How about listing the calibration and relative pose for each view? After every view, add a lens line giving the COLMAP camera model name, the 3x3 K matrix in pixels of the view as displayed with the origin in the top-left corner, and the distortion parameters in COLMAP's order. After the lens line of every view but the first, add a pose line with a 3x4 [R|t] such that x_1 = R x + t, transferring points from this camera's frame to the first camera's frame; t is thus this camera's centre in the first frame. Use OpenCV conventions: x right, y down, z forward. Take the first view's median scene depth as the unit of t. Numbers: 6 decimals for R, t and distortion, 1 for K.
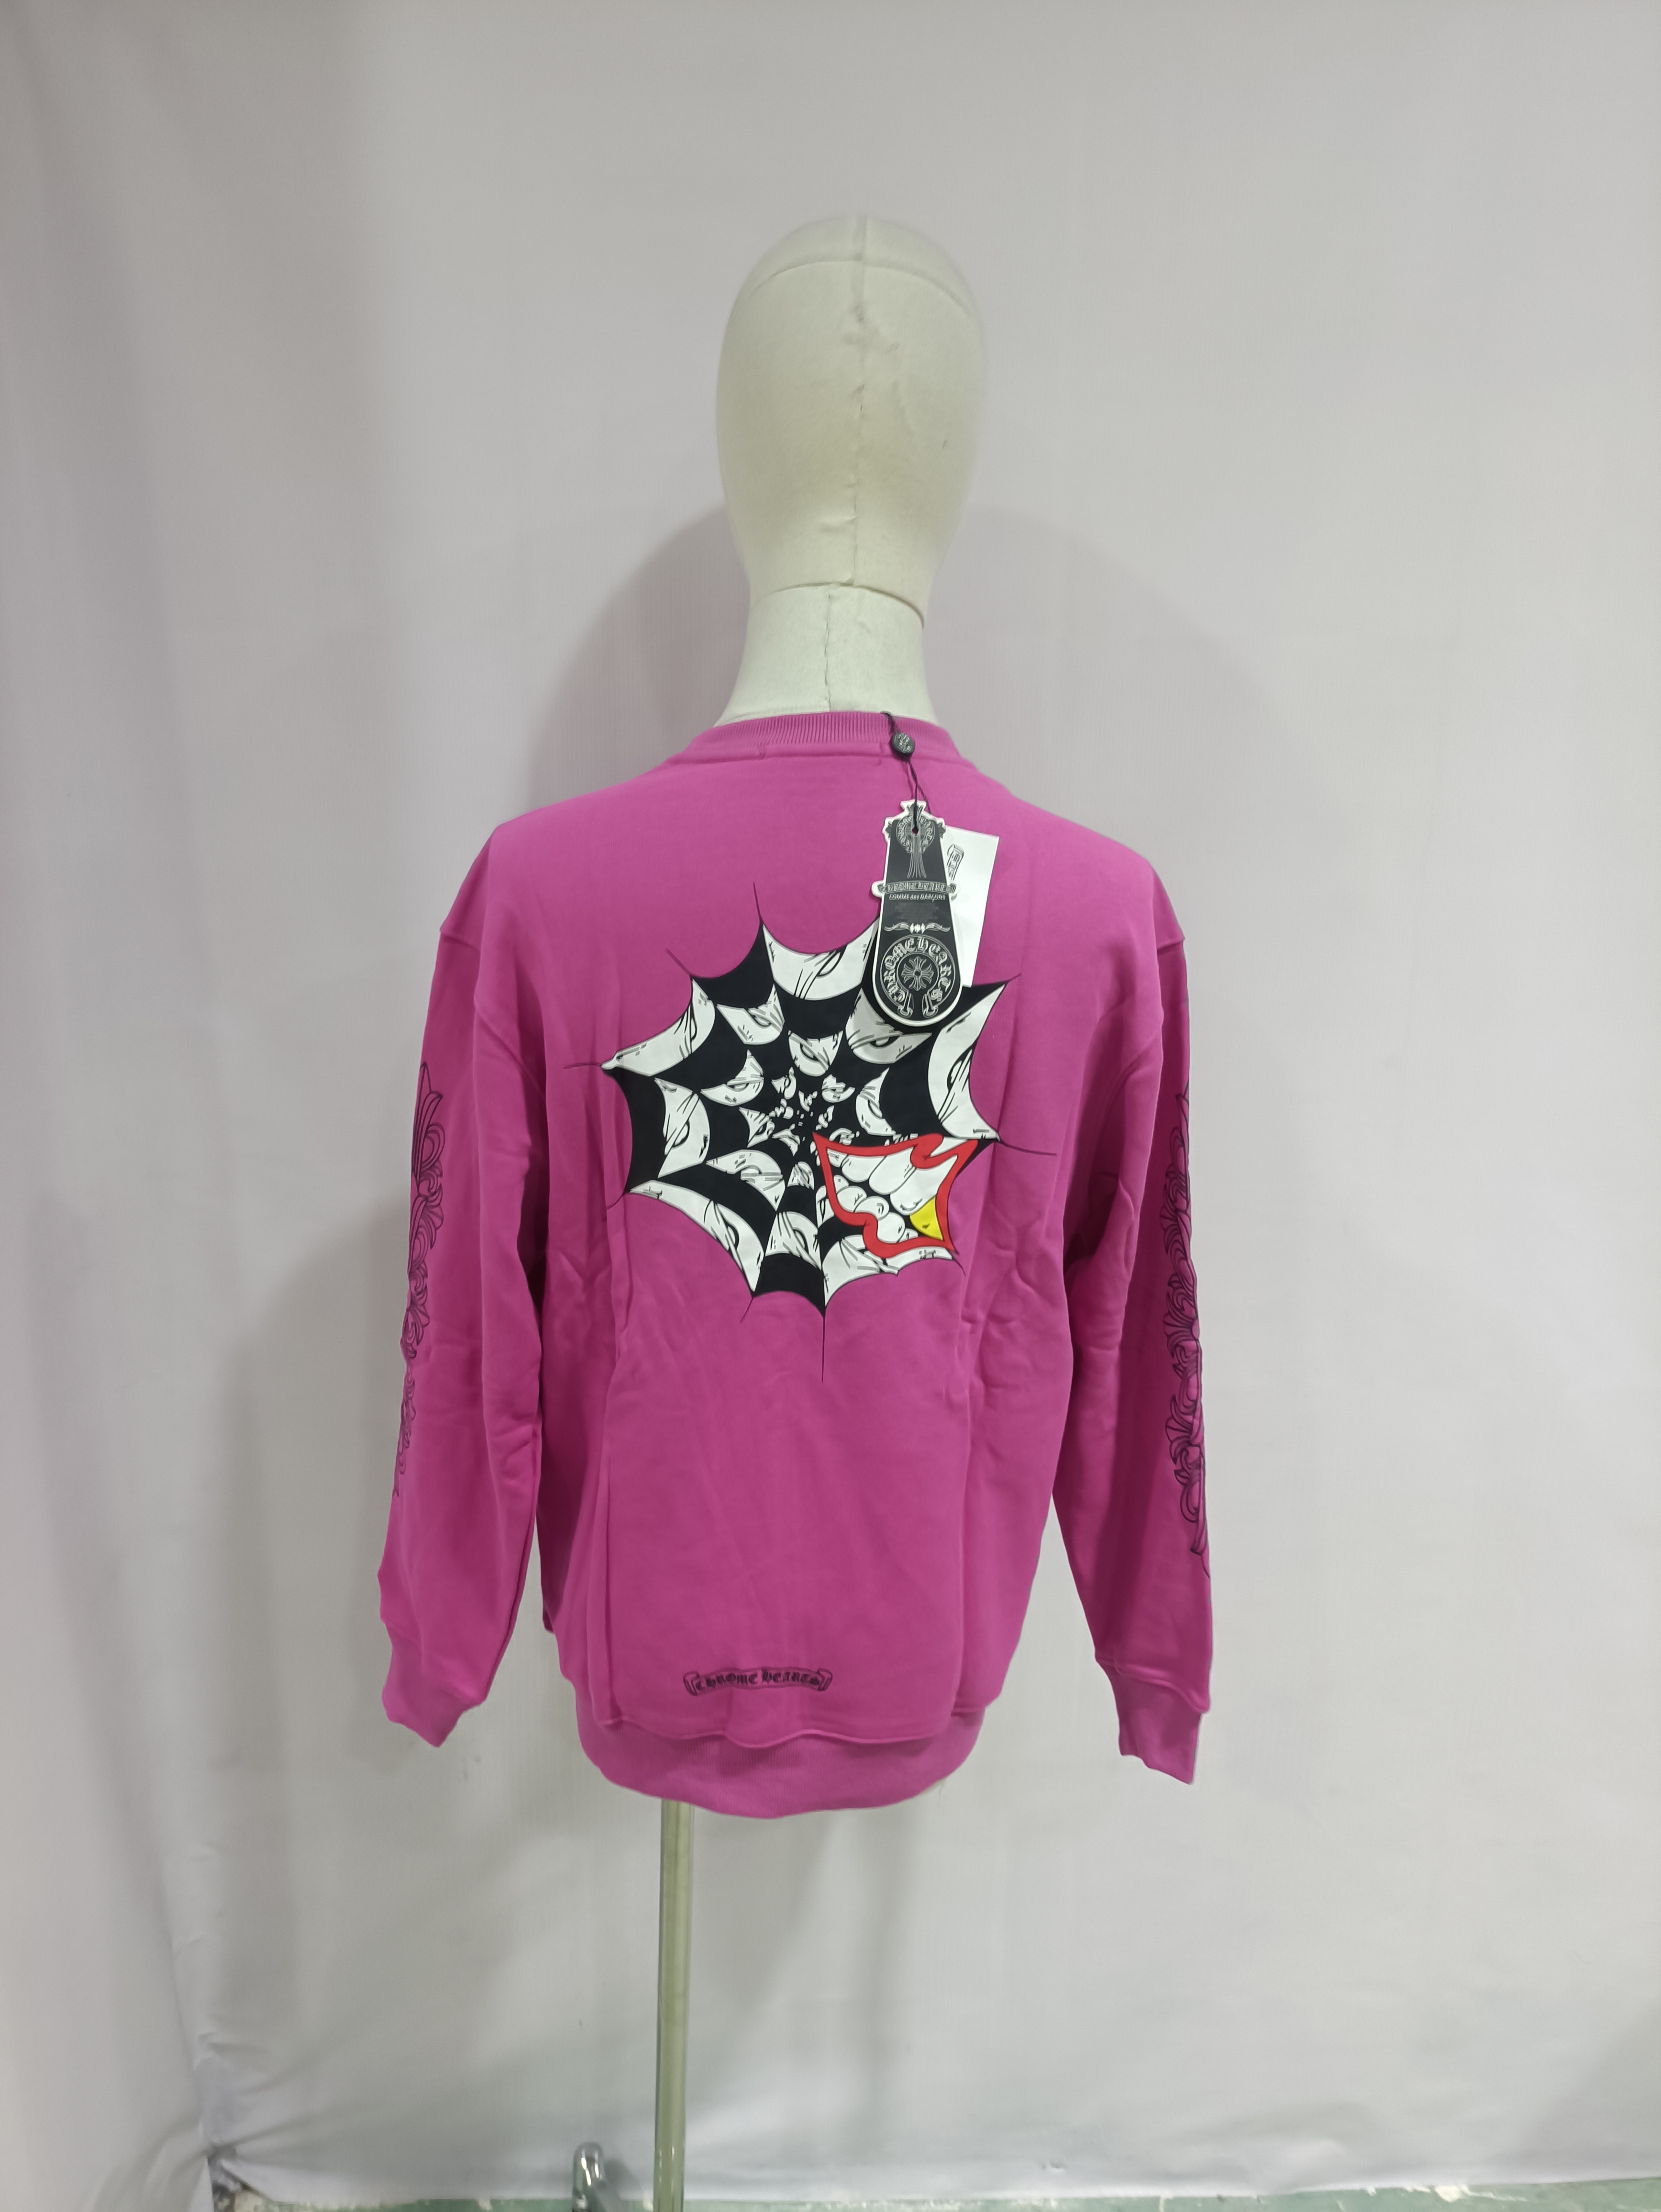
lens RADIAL K [[1847.9, 0, 818.0], [0, 1847.9, 1112.4], [0, 0, 1]] dist [0.000700, -0.021805]
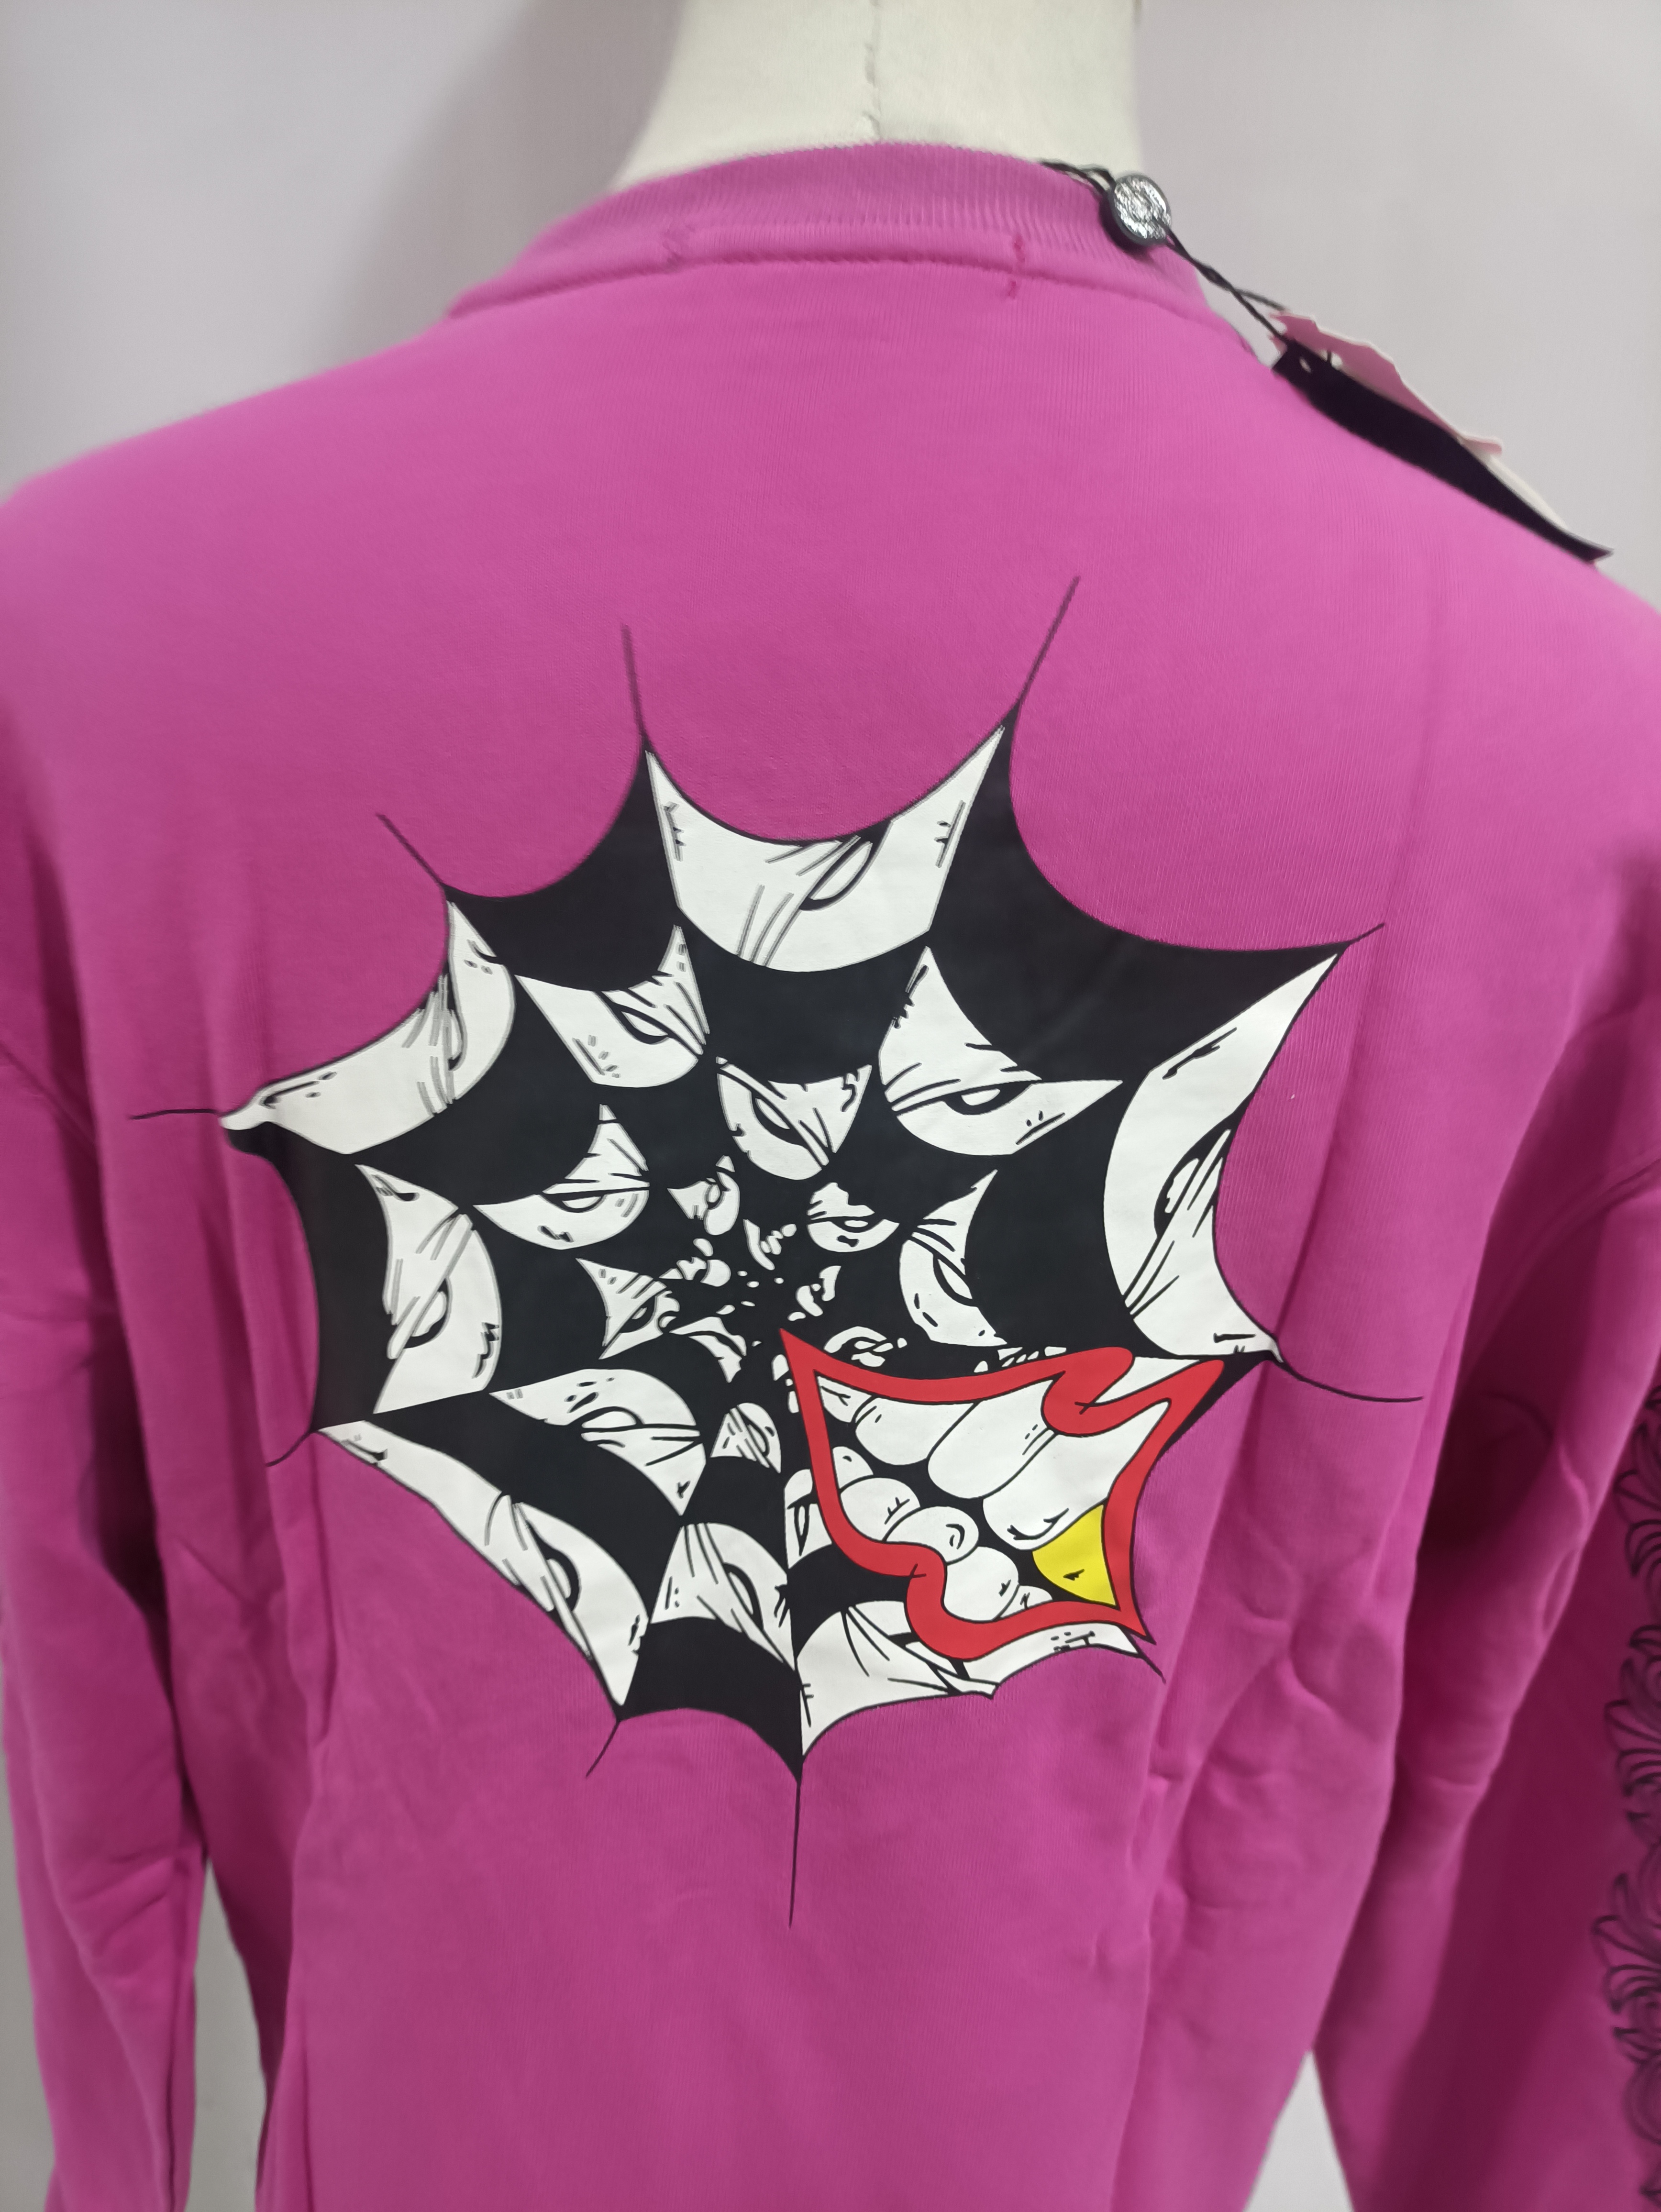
lens RADIAL K [[1847.9, 0, 849.6], [0, 1847.9, 1093.3], [0, 0, 1]] dist [0.000700, -0.021805]
pose [[0.998233, 0.046999, -0.036367, 0.022102], [-0.045288, 0.997891, 0.046512, -0.053752], [0.038476, -0.044783, 0.998255, 0.634742]]
